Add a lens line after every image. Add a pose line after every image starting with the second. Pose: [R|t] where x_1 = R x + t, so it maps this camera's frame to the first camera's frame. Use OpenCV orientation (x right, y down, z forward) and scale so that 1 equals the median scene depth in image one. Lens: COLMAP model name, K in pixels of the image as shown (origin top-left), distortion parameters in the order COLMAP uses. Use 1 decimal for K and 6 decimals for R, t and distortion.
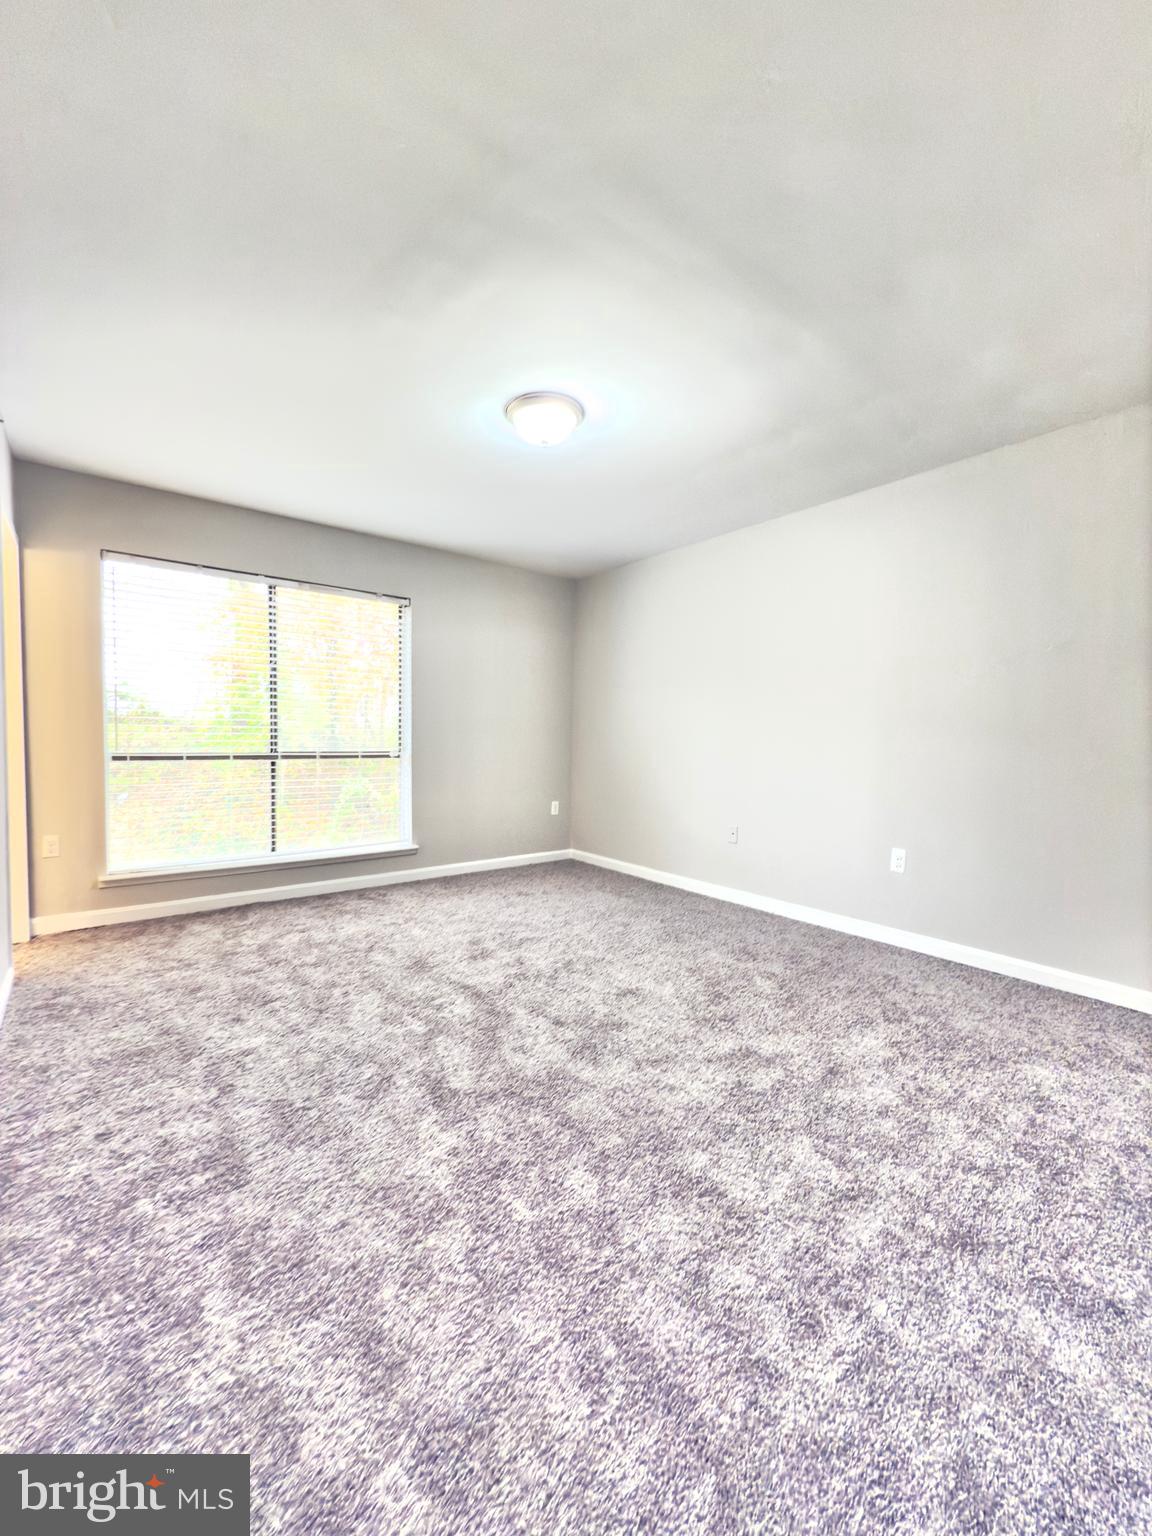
lens RADIAL K [[612.0, 0, 575.1], [0, 612.0, 757.3], [0, 0, 1]] dist [0.000069, 0.000582]
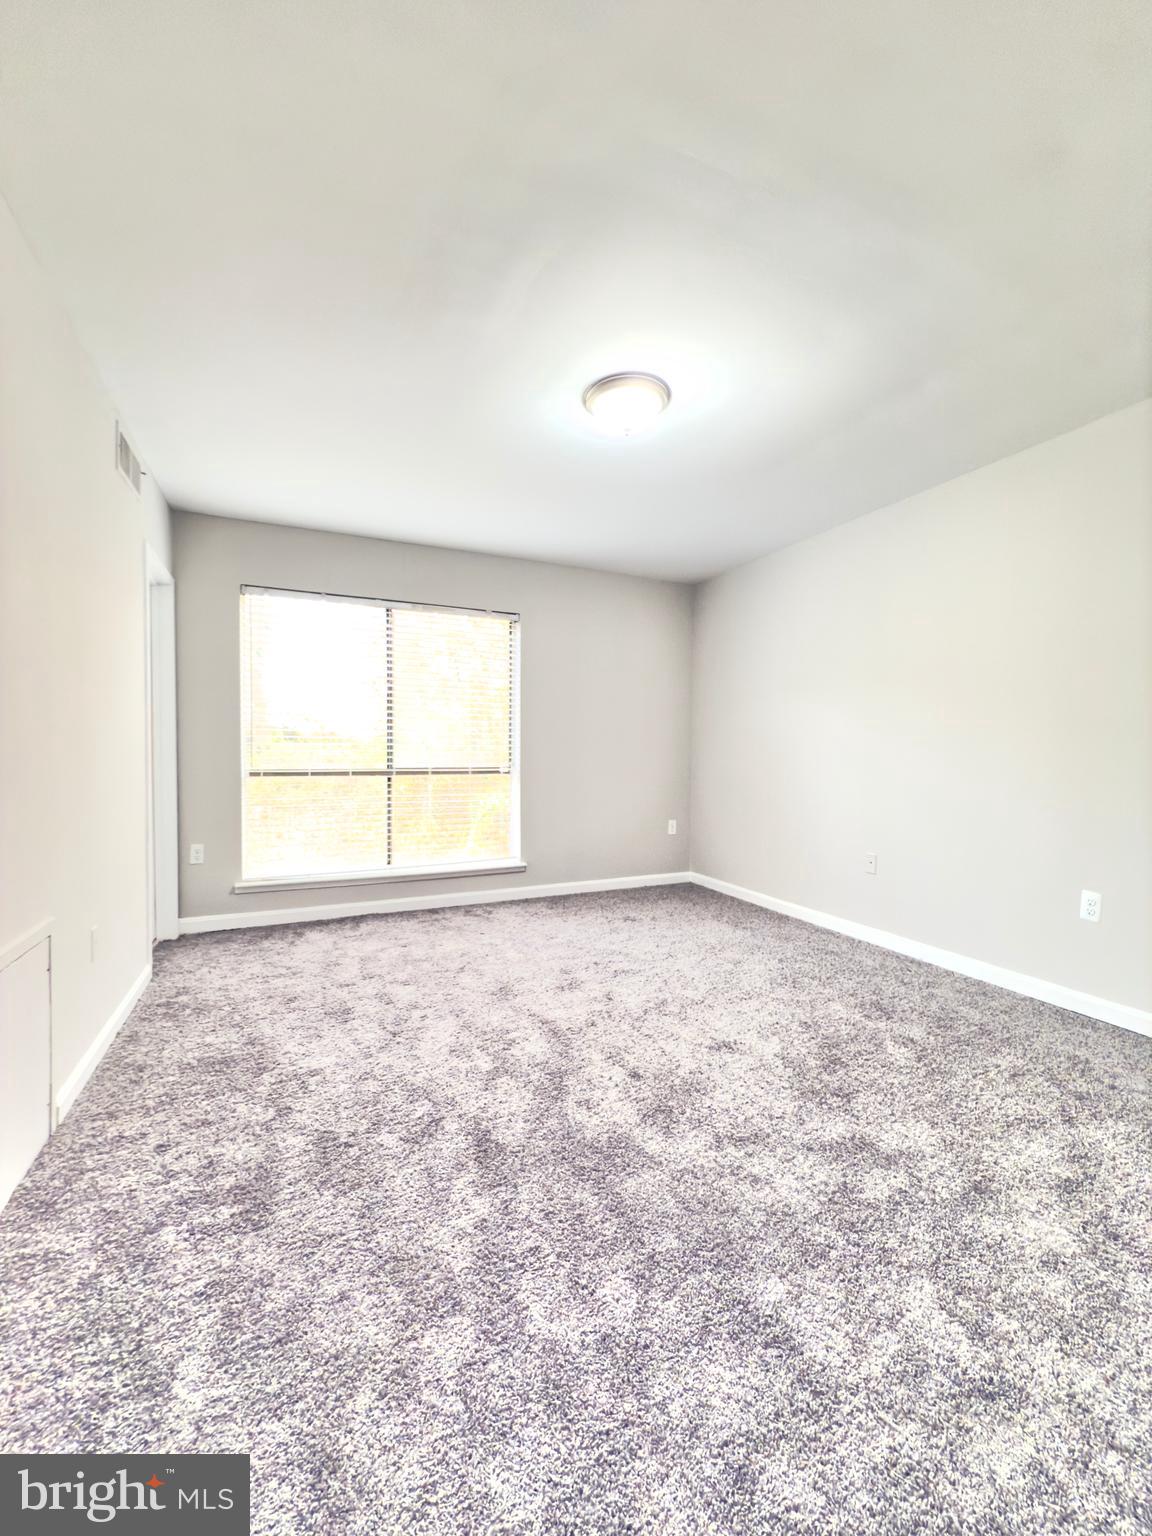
lens RADIAL K [[612.0, 0, 574.8], [0, 612.0, 759.2], [0, 0, 1]] dist [0.000069, 0.000582]
pose [[0.972303, -0.005088, -0.233668, 0.106885], [0.000104, 0.999772, -0.021338, -0.003765], [0.233724, 0.020723, 0.972082, 0.123459]]
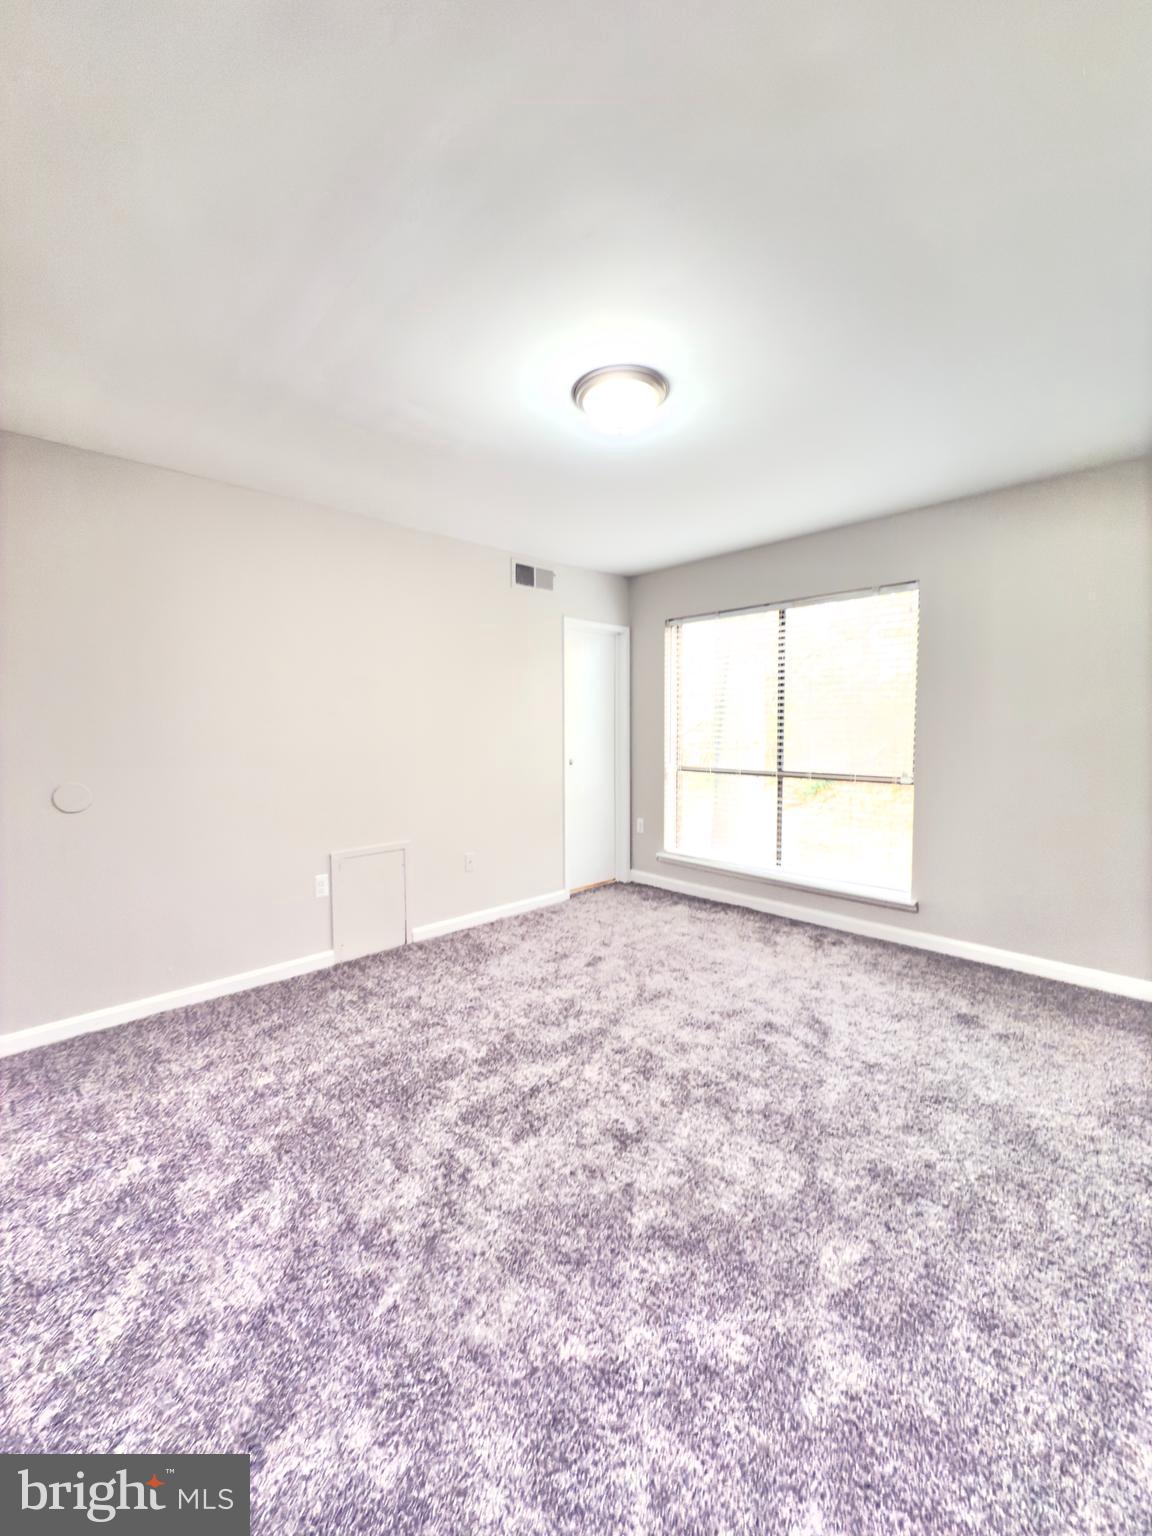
lens RADIAL K [[612.0, 0, 586.5], [0, 612.0, 763.0], [0, 0, 1]] dist [0.000069, 0.000582]
pose [[0.111130, 0.046159, -0.992733, 0.969546], [-0.025932, 0.998715, 0.043534, -0.114246], [0.993467, 0.020905, 0.112184, 1.067392]]
